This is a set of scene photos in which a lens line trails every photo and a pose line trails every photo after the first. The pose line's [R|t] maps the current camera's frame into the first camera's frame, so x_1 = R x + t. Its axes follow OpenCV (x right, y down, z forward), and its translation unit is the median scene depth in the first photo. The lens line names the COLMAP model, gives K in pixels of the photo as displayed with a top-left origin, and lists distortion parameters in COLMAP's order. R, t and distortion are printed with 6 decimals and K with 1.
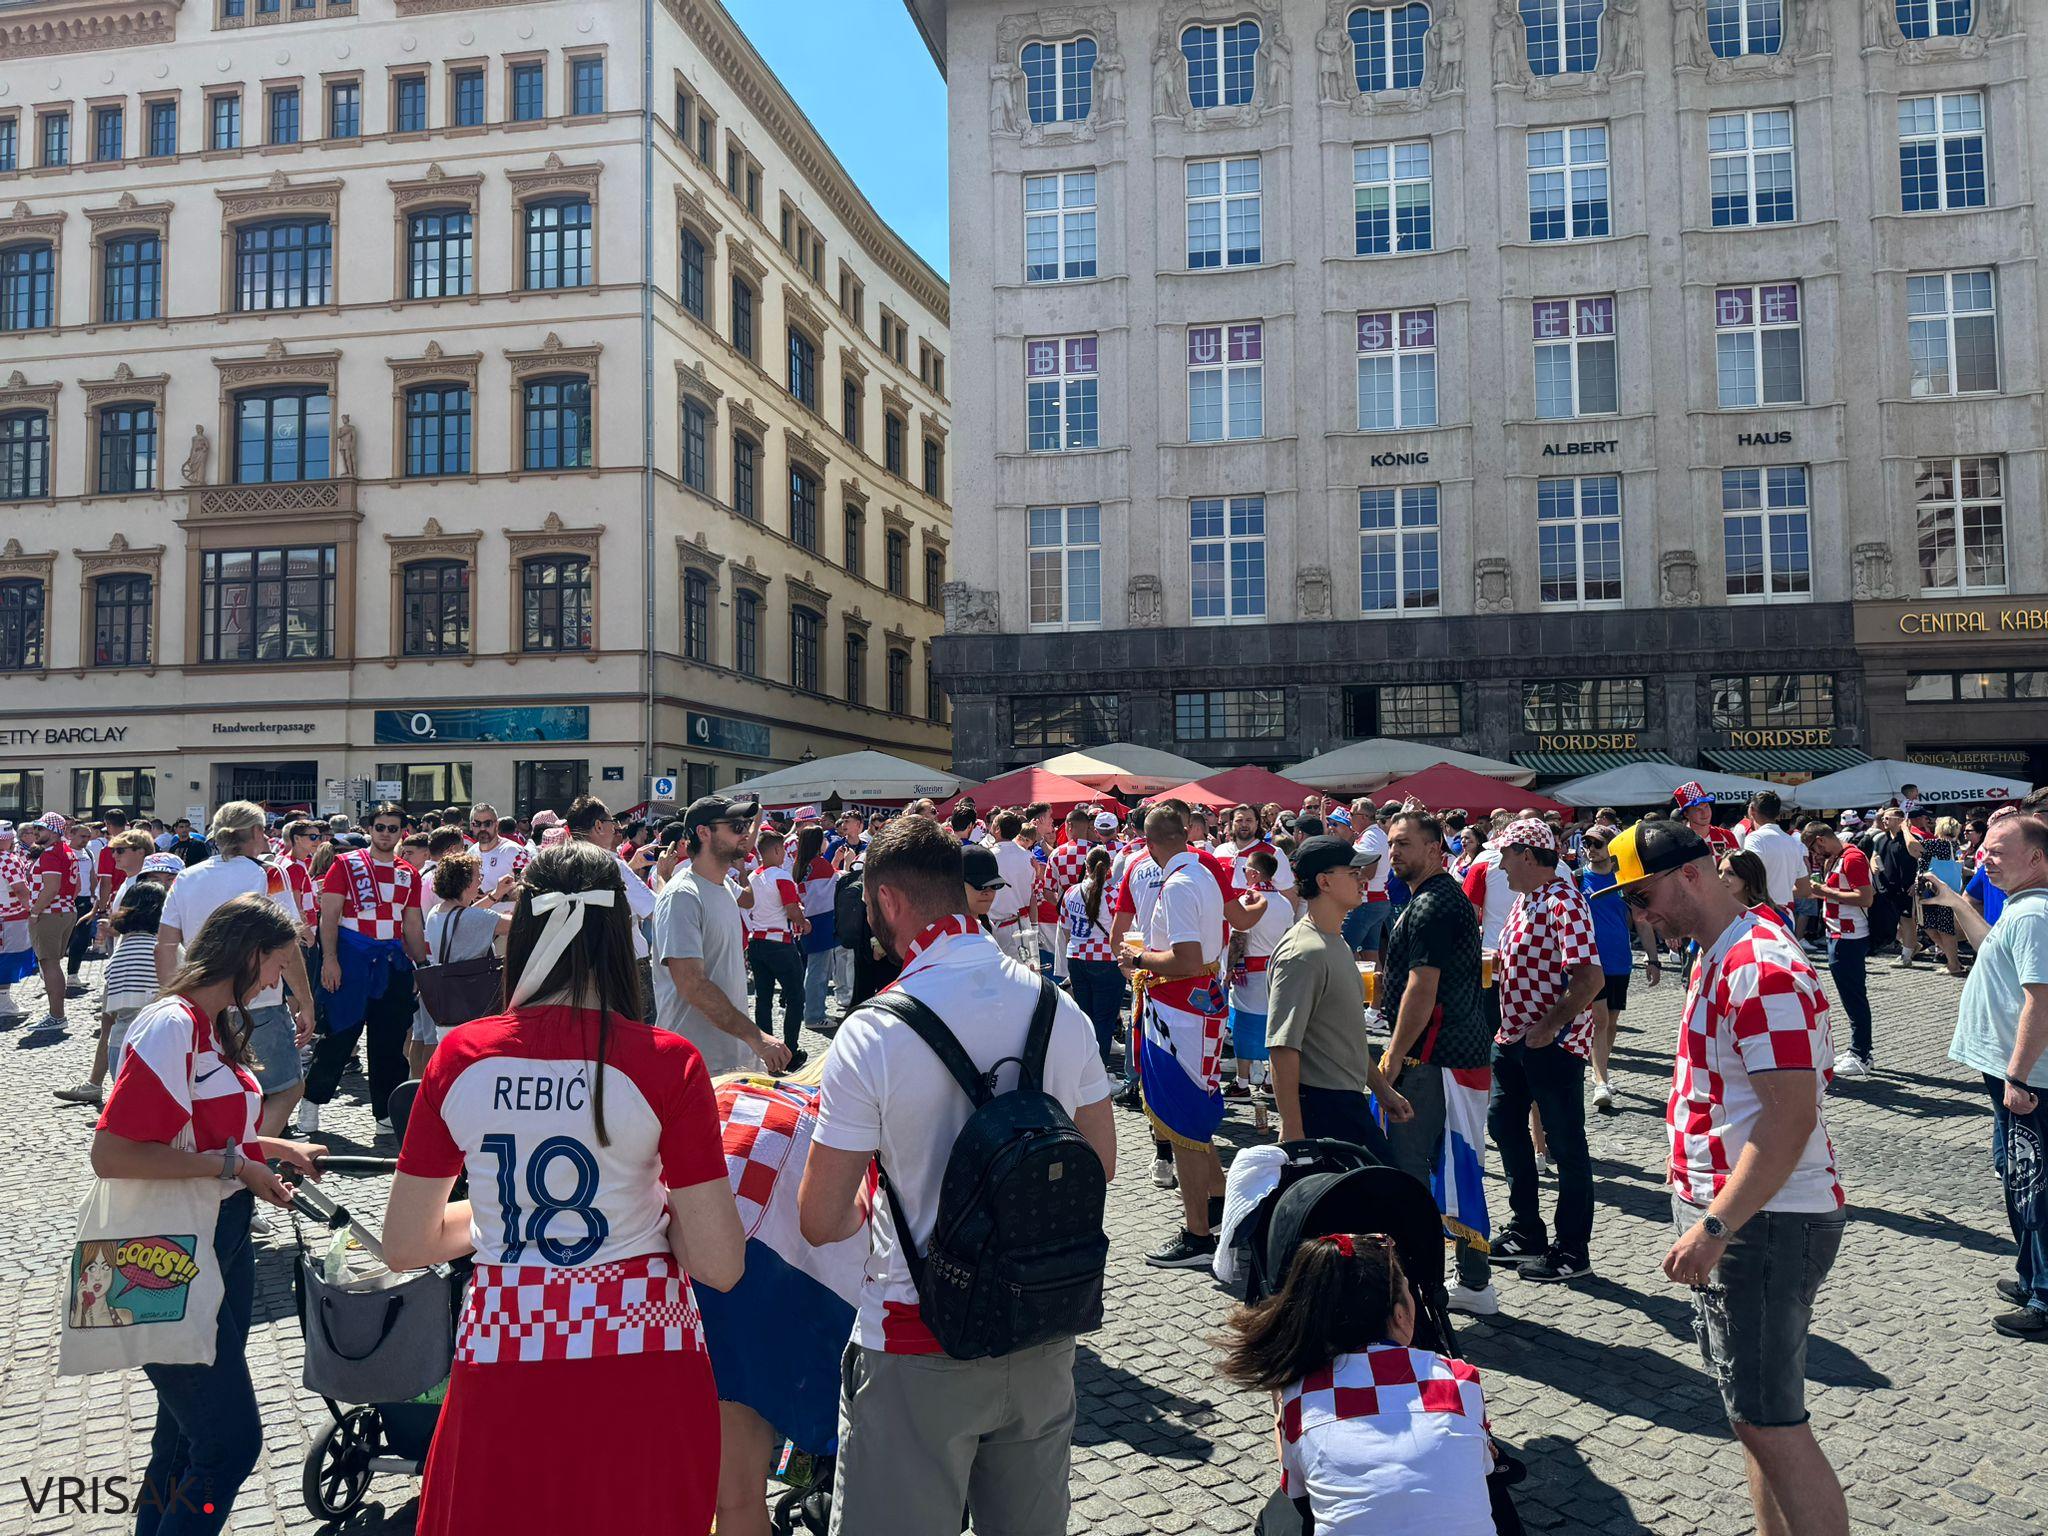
lens RADIAL K [[1424.4, 0, 1024.0], [0, 1424.4, 768.0], [0, 0, 1]] dist [0.076150, -0.097692]
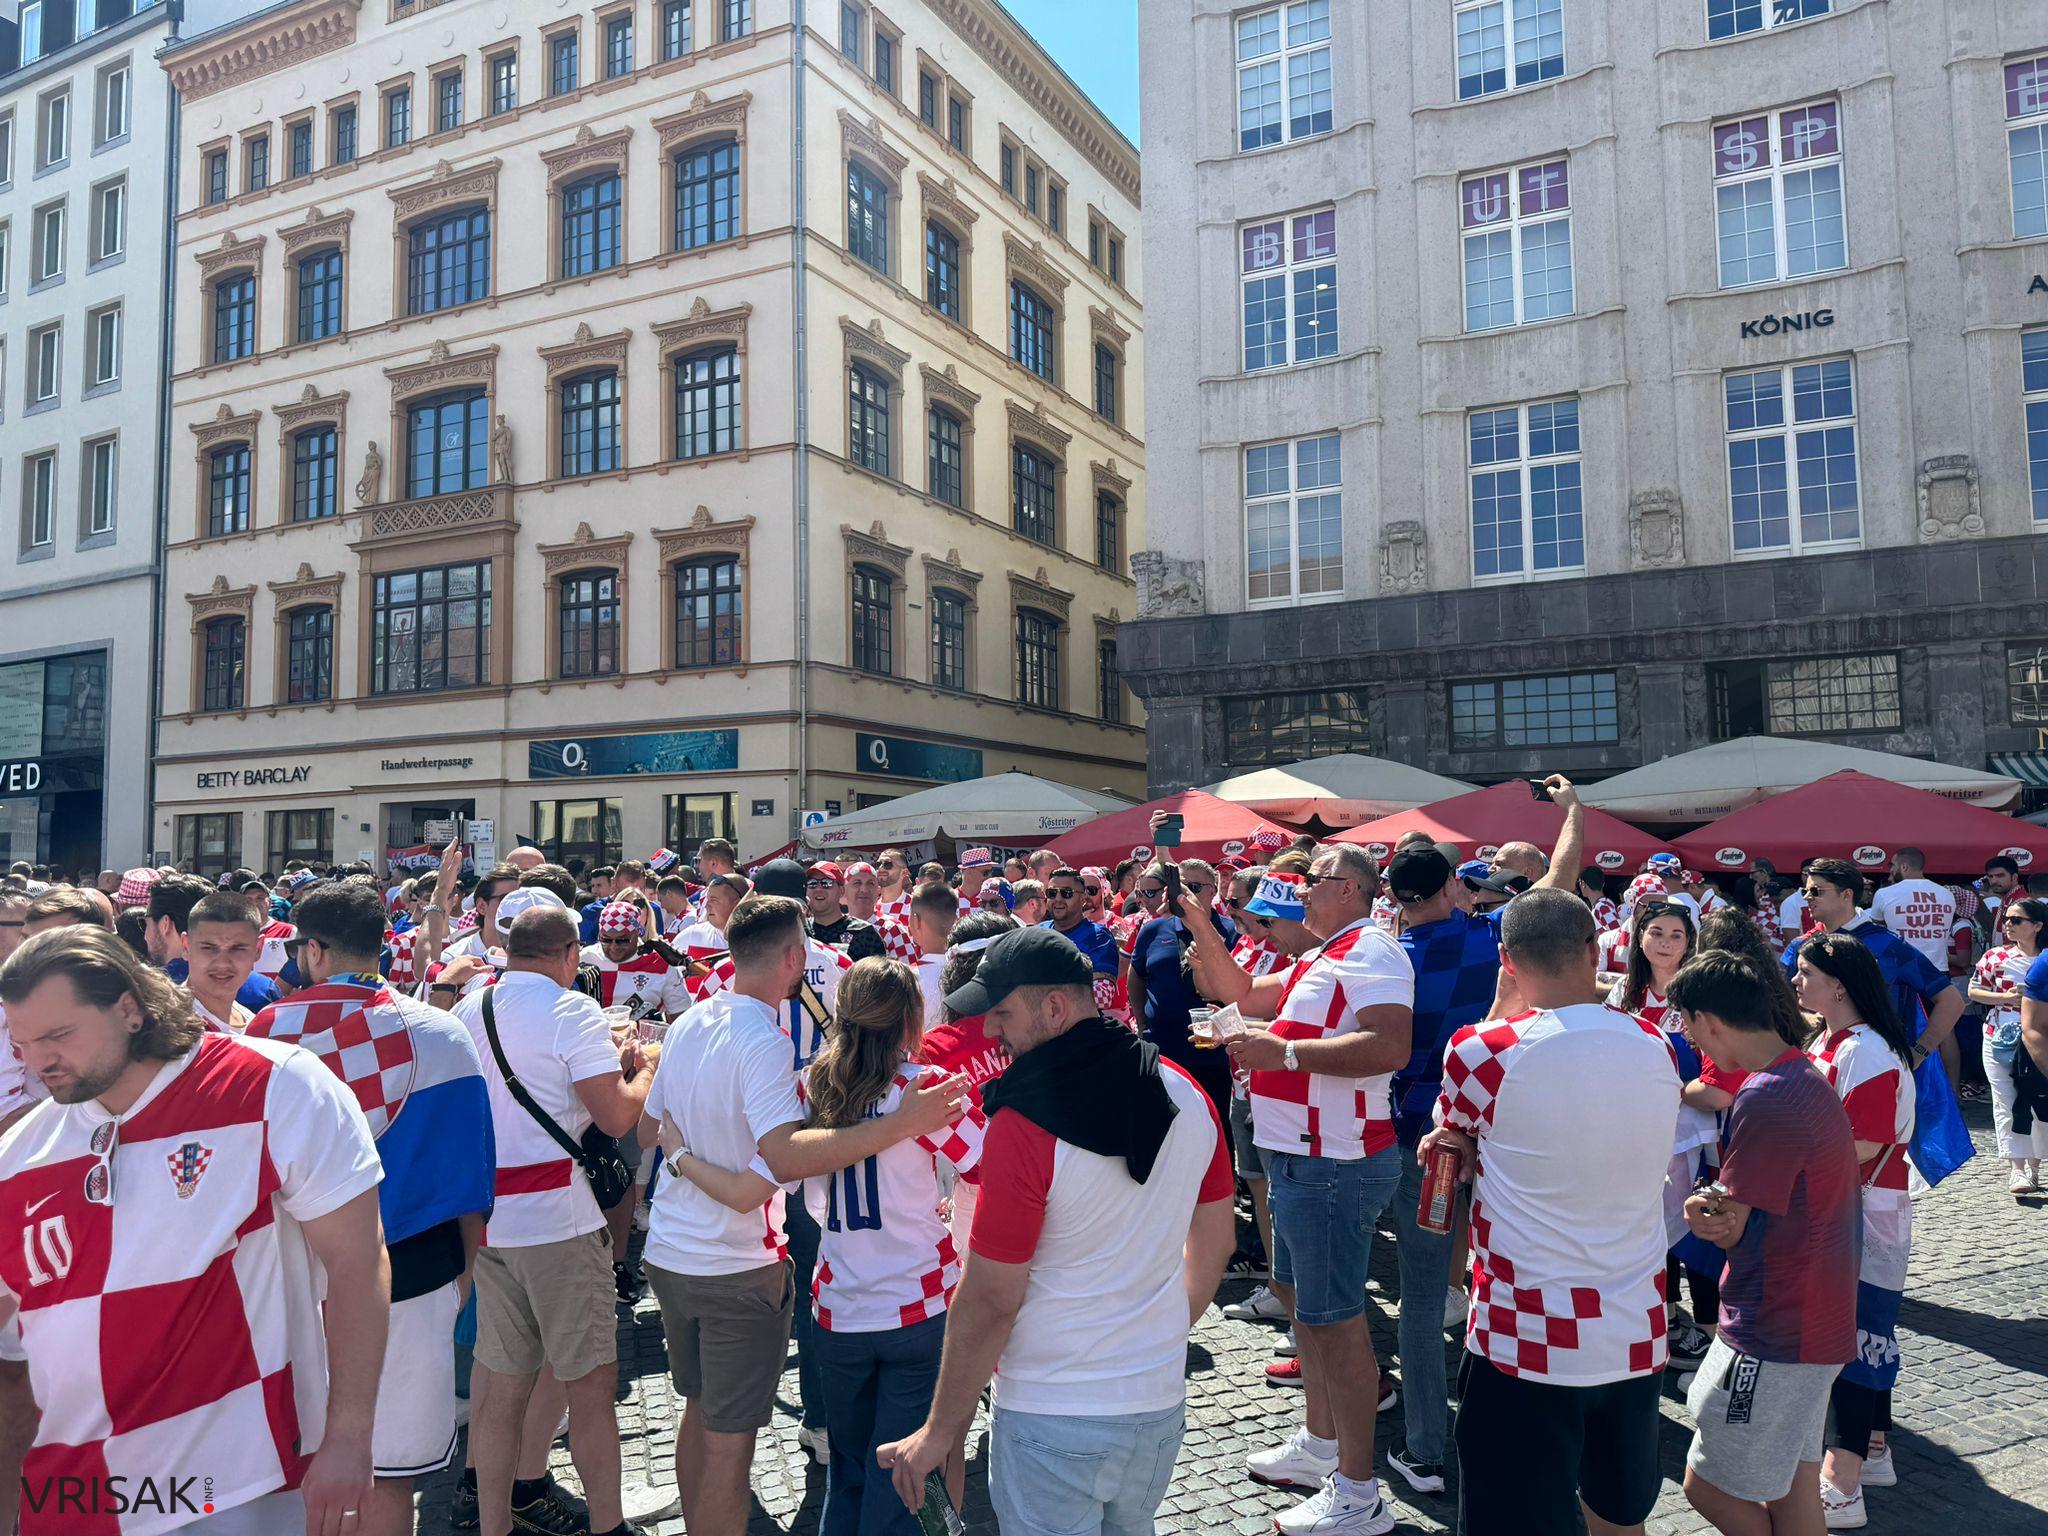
lens RADIAL K [[1437.9, 0, 1024.0], [0, 1437.9, 768.0], [0, 0, 1]] dist [0.081711, -0.120901]
pose [[0.959552, -0.021388, -0.280717, 0.094826], [0.013963, 0.999498, -0.028422, 0.006431], [0.281184, 0.023352, 0.959370, 0.223705]]
